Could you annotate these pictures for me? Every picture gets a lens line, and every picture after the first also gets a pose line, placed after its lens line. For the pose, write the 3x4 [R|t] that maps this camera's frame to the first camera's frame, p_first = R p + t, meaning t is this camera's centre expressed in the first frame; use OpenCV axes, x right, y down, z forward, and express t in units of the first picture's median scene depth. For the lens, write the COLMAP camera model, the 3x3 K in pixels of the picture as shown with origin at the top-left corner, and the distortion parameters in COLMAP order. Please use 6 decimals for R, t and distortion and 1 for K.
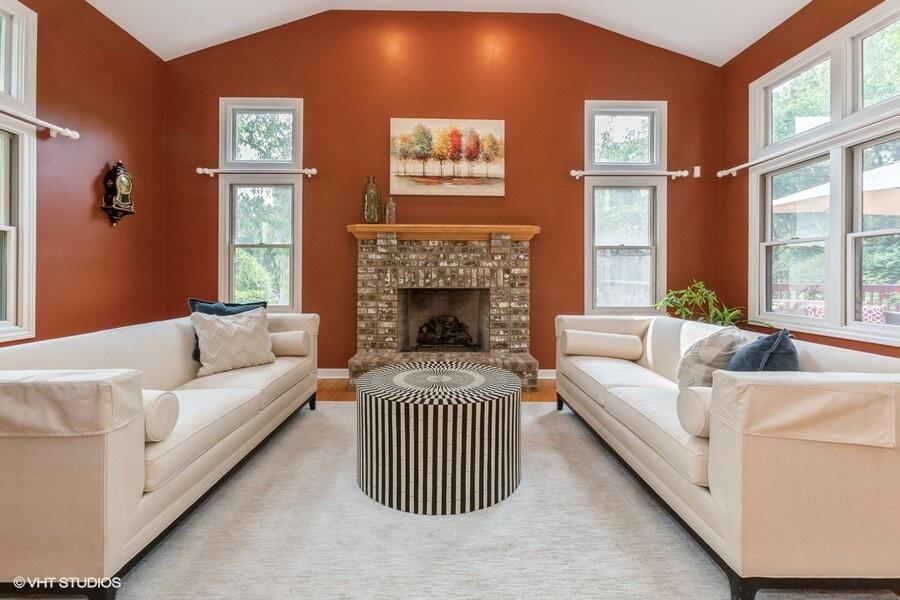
lens RADIAL K [[417.2, 0, 453.4], [0, 417.2, 271.1], [0, 0, 1]] dist [0.000706, 0.001056]
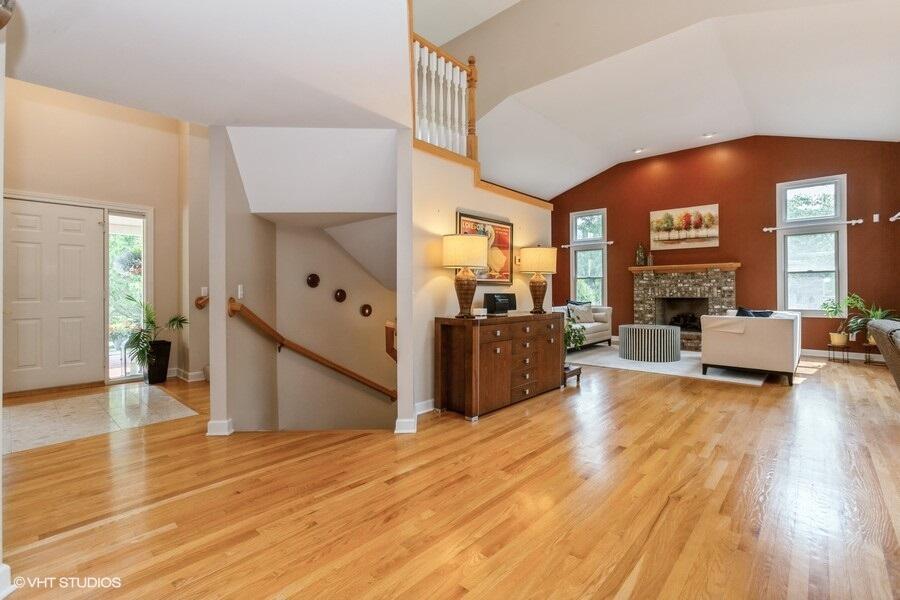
lens RADIAL K [[417.2, 0, 444.1], [0, 417.2, 287.3], [0, 0, 1]] dist [0.000706, 0.001056]
pose [[0.725133, -0.016134, -0.688419, 0.500269], [0.015494, 0.999855, -0.007112, -0.009821], [0.688434, -0.005509, 0.725278, -1.118549]]
